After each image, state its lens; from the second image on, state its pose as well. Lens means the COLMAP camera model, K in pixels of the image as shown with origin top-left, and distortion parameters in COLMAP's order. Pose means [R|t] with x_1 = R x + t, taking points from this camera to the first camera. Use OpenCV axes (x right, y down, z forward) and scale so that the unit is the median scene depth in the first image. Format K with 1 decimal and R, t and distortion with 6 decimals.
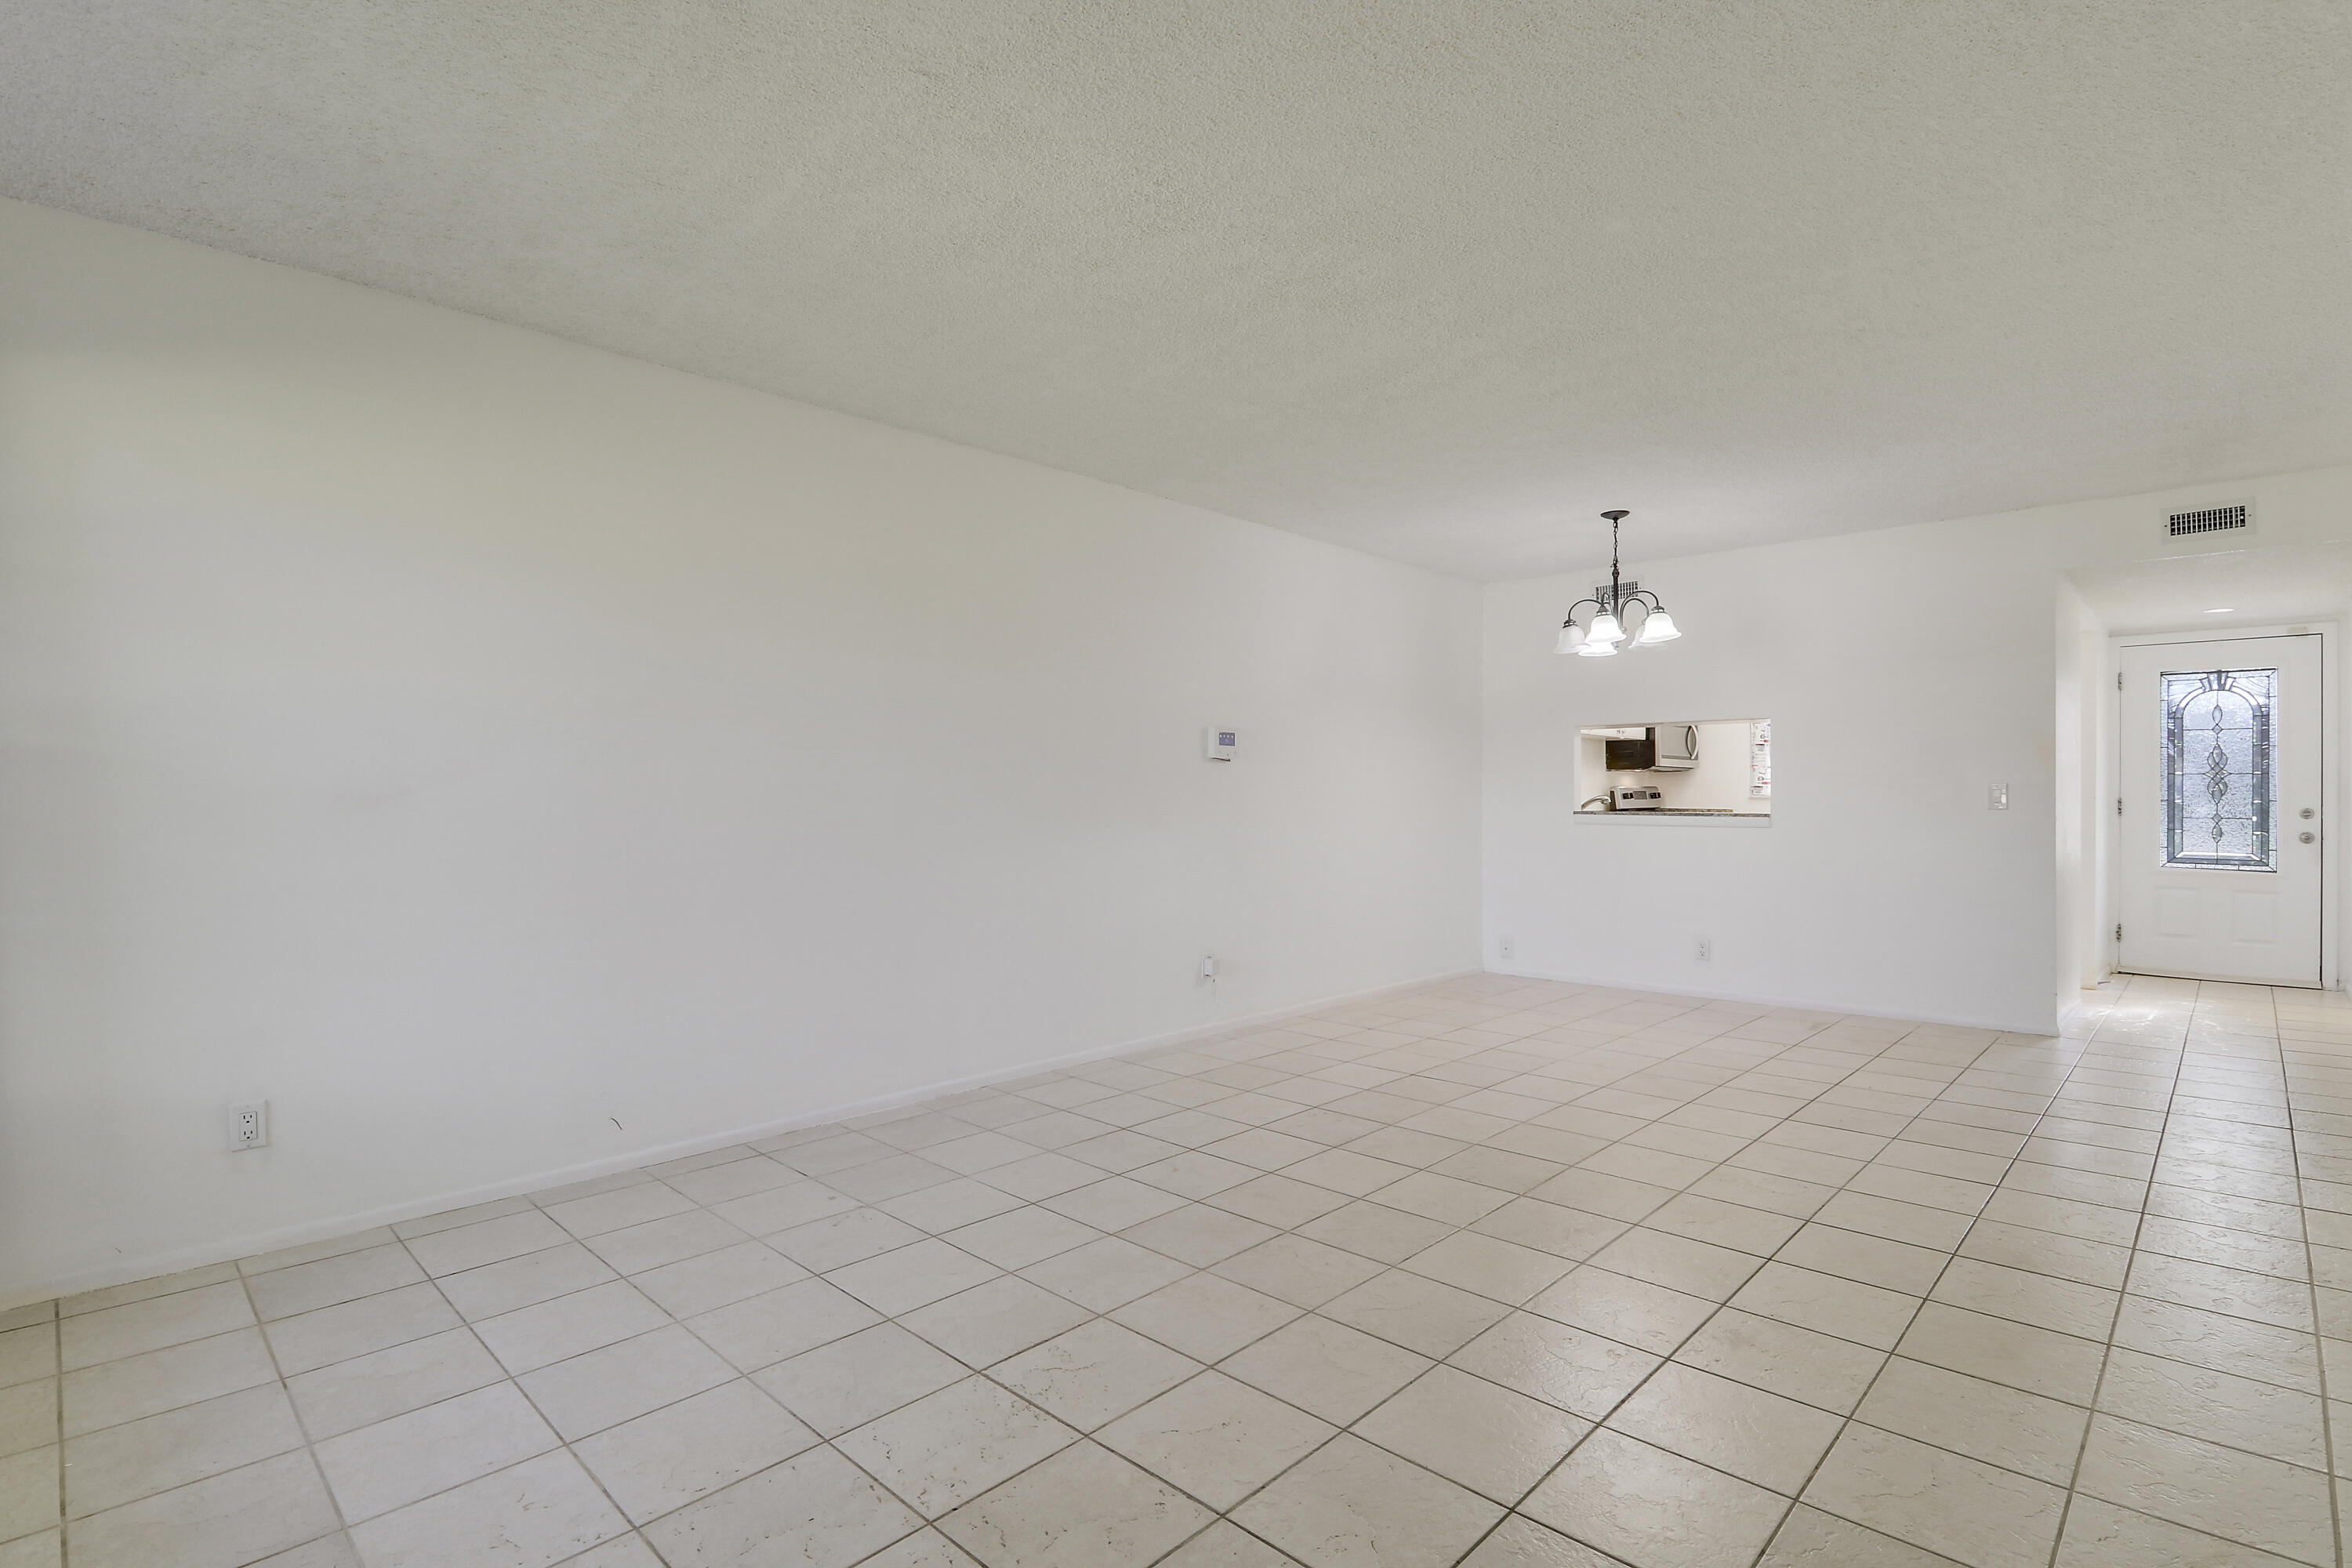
lens RADIAL K [[1098.5, 0, 1176.0], [0, 1098.5, 784.0], [0, 0, 1]] dist [-0.007072, -0.000209]
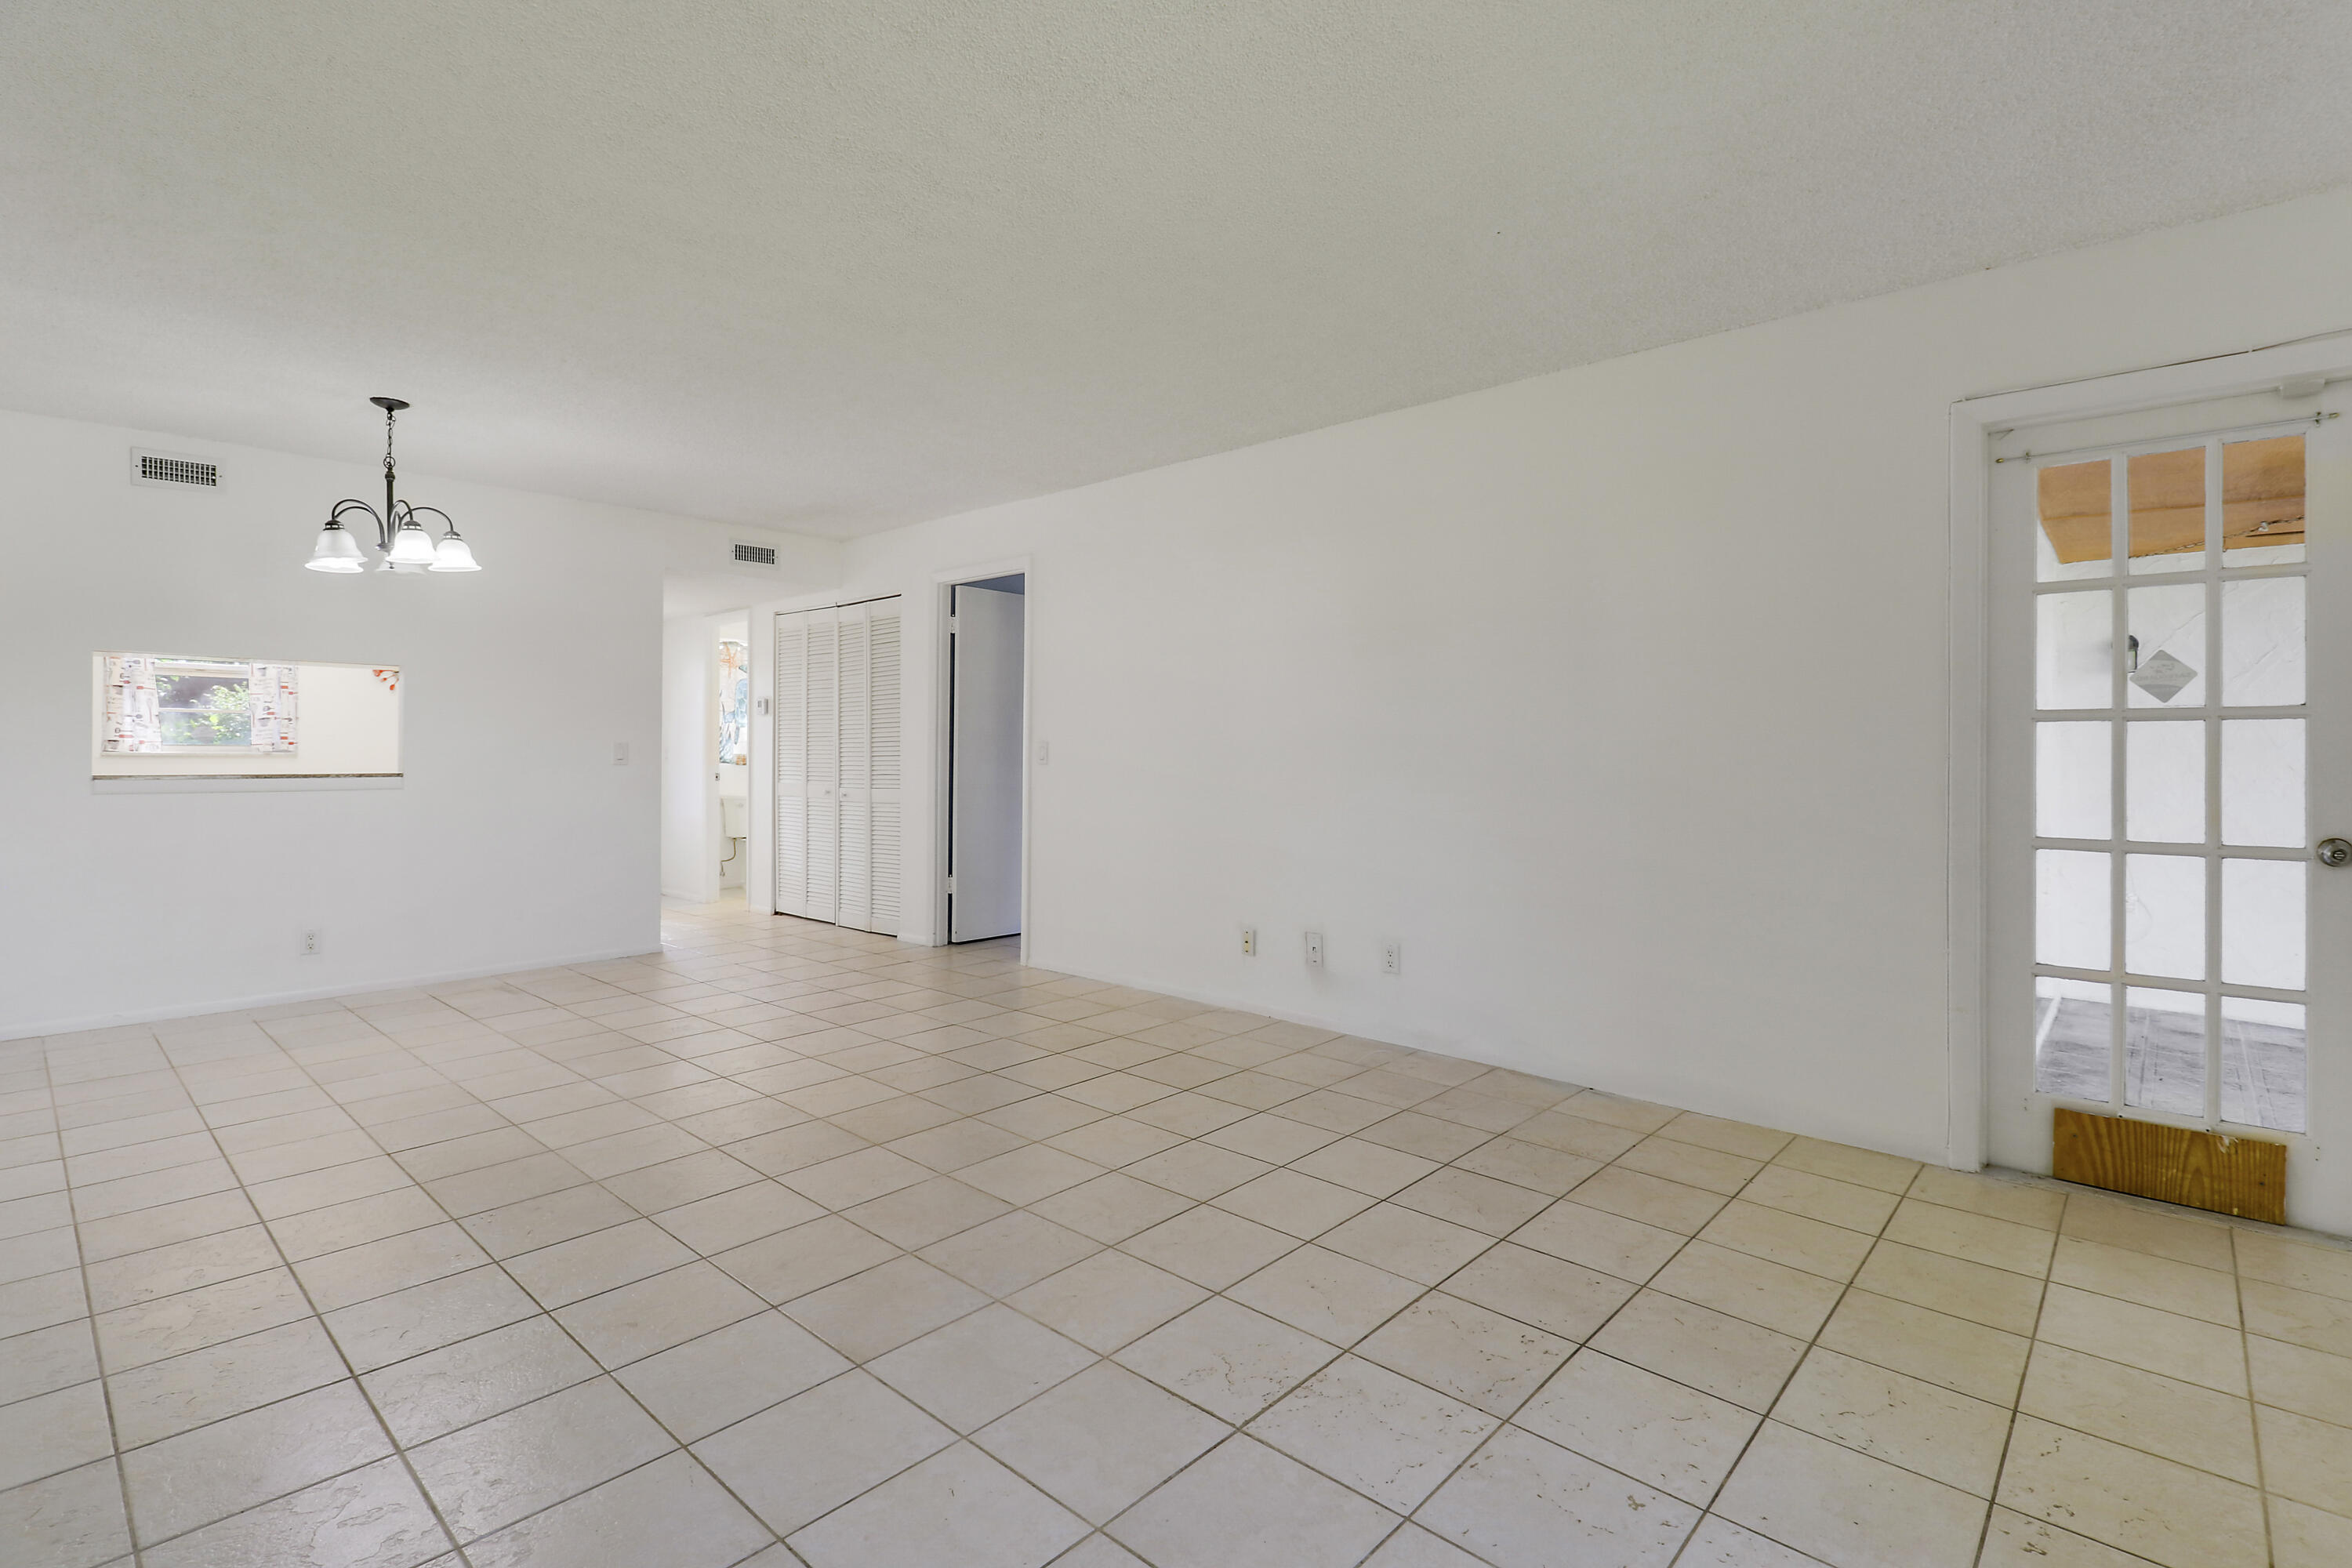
lens RADIAL K [[1118.6, 0, 1192.4], [0, 1118.6, 729.4], [0, 0, 1]] dist [-0.016249, -0.000758]
pose [[-0.034598, 0.021810, 0.999163, -0.404310], [-0.011220, 0.999690, -0.022210, 0.004929], [-0.999338, -0.011979, -0.034343, 0.411450]]
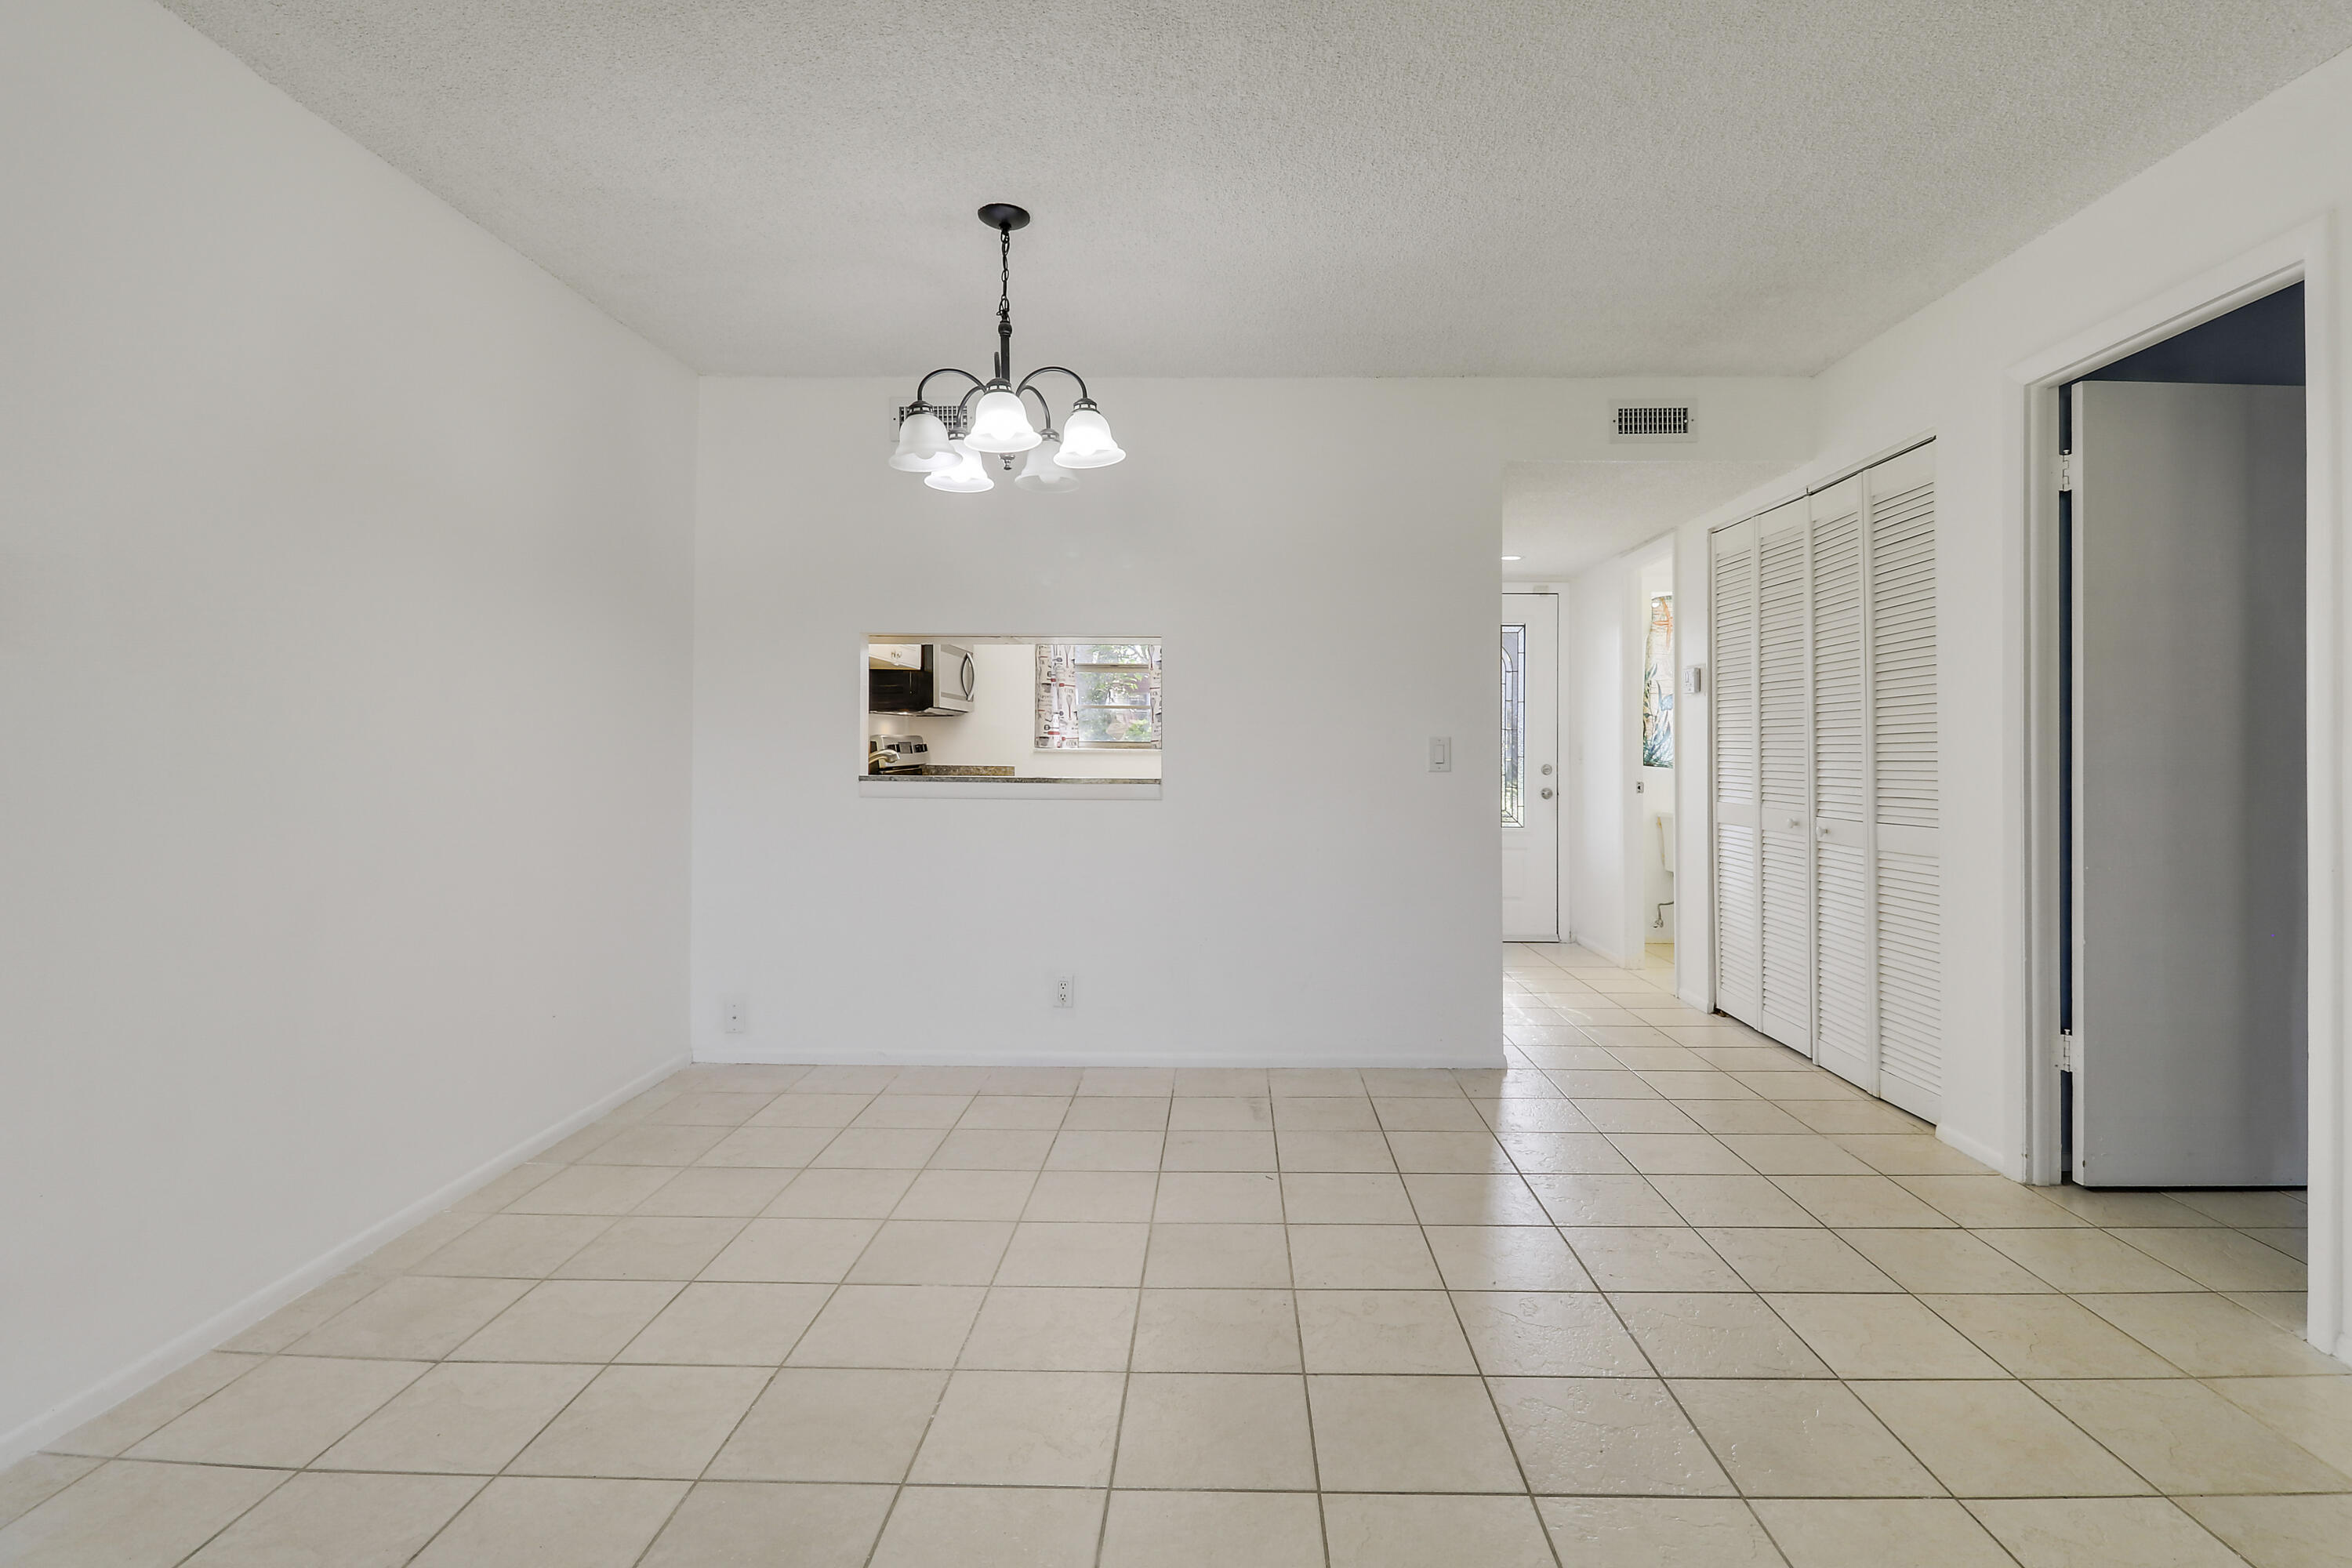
lens RADIAL K [[1118.6, 0, 1192.4], [0, 1118.6, 729.4], [0, 0, 1]] dist [-0.016249, -0.000758]
pose [[0.736276, 0.014567, 0.676525, 0.102431], [-0.012150, 0.999892, -0.008307, 0.002735], [-0.676572, -0.002103, 0.736373, 0.514631]]
